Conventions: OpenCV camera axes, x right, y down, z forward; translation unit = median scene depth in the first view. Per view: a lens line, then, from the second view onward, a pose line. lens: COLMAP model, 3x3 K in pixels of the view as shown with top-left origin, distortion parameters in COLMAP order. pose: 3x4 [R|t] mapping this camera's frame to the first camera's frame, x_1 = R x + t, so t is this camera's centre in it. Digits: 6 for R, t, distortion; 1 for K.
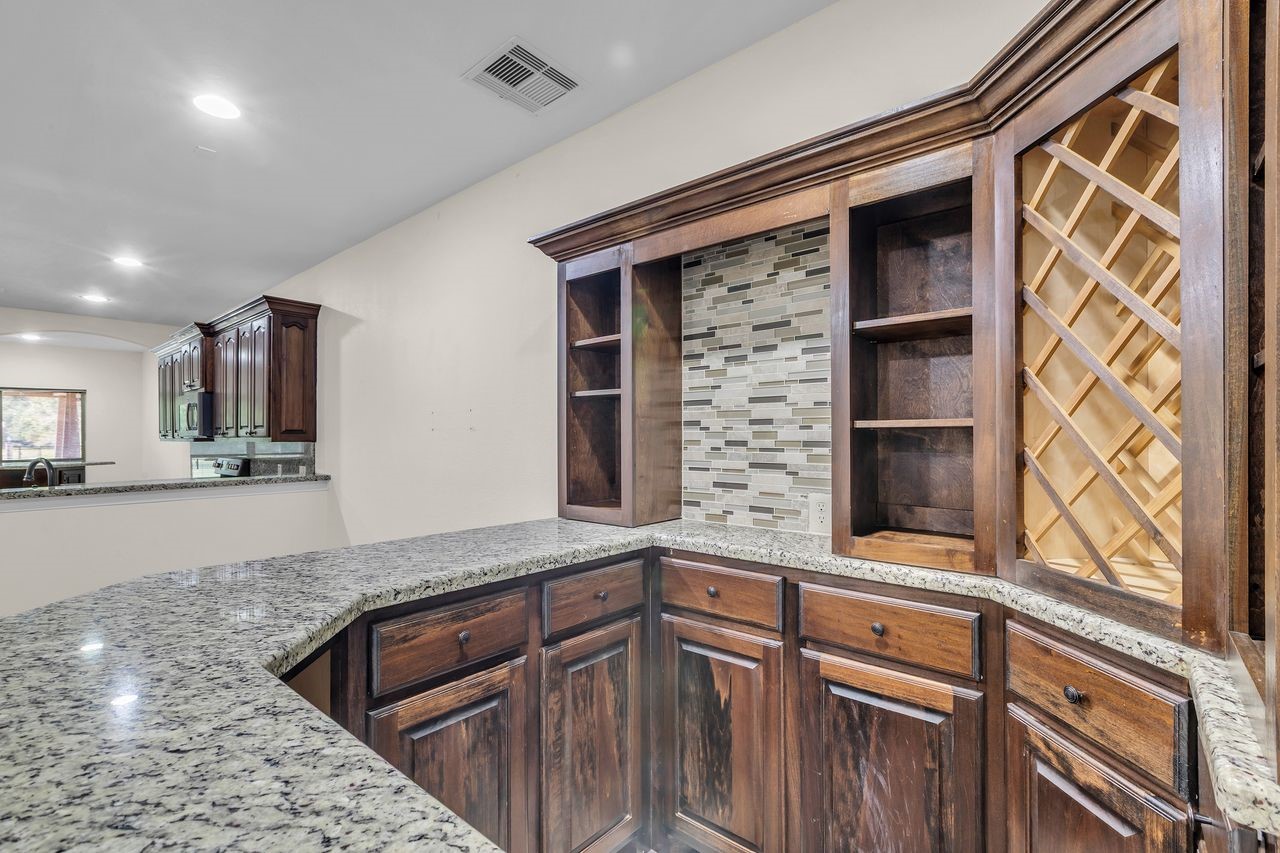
lens RADIAL K [[572.4, 0, 649.7], [0, 572.4, 431.3], [0, 0, 1]] dist [0.003456, 0.000693]
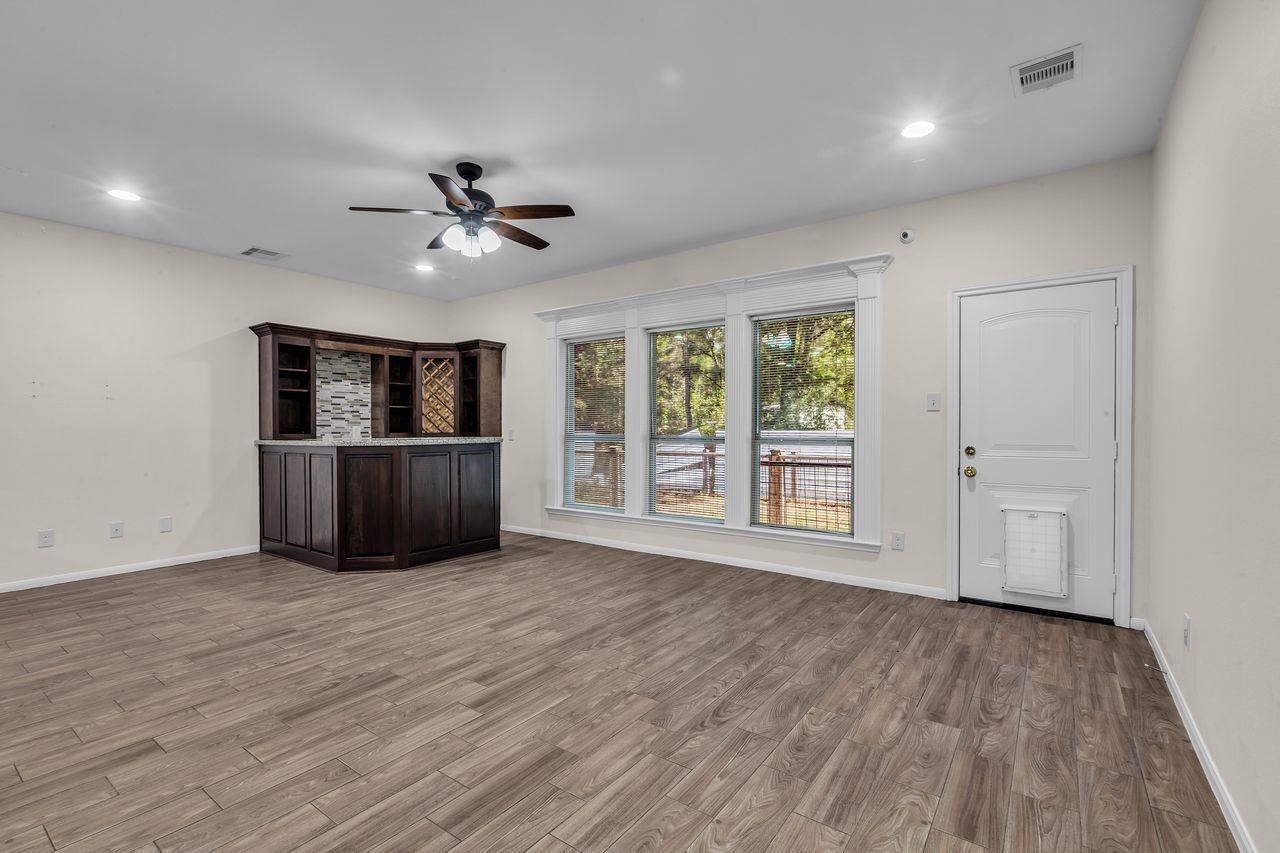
lens RADIAL K [[572.4, 0, 647.5], [0, 572.4, 429.7], [0, 0, 1]] dist [0.003456, 0.000693]
pose [[-0.075932, -0.001680, 0.997112, -2.920968], [-0.003653, 0.999992, 0.001407, 0.106521], [-0.997106, -0.003536, -0.075937, -0.422823]]
